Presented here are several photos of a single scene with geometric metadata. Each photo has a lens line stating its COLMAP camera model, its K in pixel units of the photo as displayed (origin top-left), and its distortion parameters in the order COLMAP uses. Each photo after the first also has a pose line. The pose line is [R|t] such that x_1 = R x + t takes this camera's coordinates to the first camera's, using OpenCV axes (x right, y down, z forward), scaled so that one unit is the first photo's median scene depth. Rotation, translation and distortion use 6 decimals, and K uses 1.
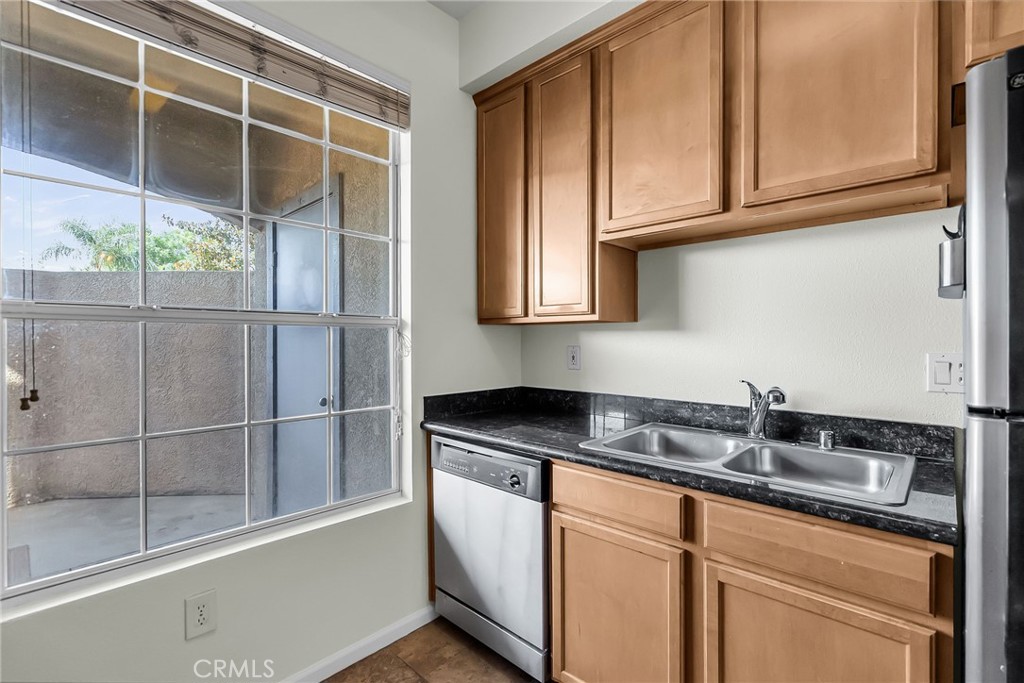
lens RADIAL K [[468.6, 0, 517.0], [0, 468.6, 341.7], [0, 0, 1]] dist [-0.005070, 0.001544]
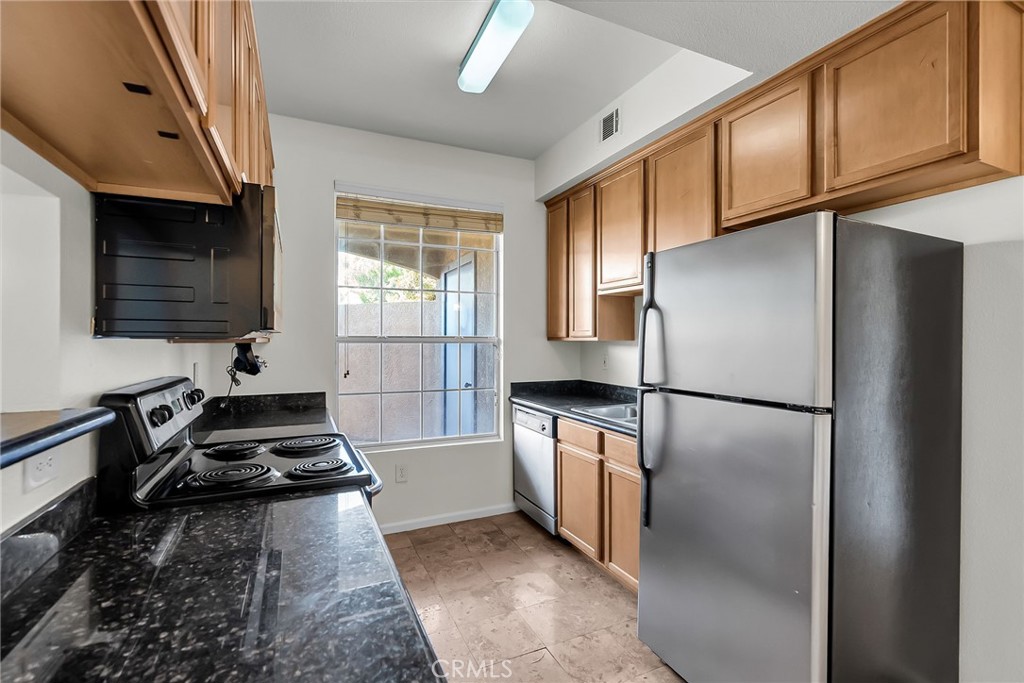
lens RADIAL K [[468.6, 0, 513.5], [0, 468.6, 340.2], [0, 0, 1]] dist [-0.005070, 0.001544]
pose [[0.926062, 0.003607, -0.377354, 0.491718], [-0.005065, 0.999983, -0.002871, -0.038261], [0.377338, 0.004570, 0.926065, -0.651636]]
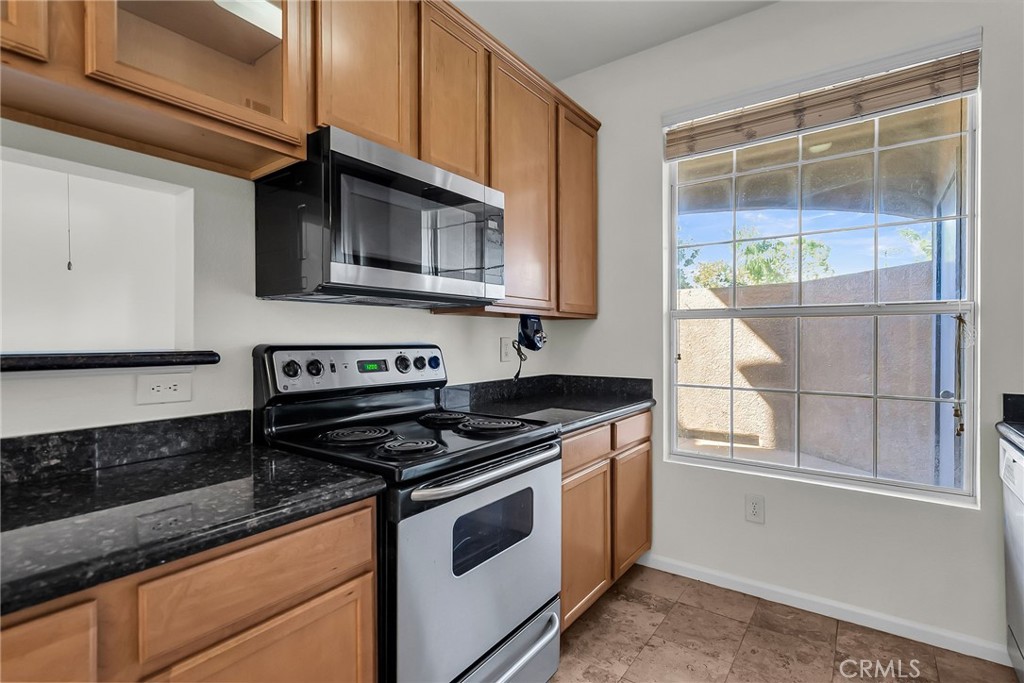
lens RADIAL K [[486.0, 0, 516.9], [0, 486.0, 341.4], [0, 0, 1]] dist [-0.004028, -0.000154]
pose [[0.109426, 0.007589, -0.993966, 0.588091], [-0.004467, 0.999965, 0.007143, 0.022174], [0.993985, 0.003659, 0.109456, 0.038043]]
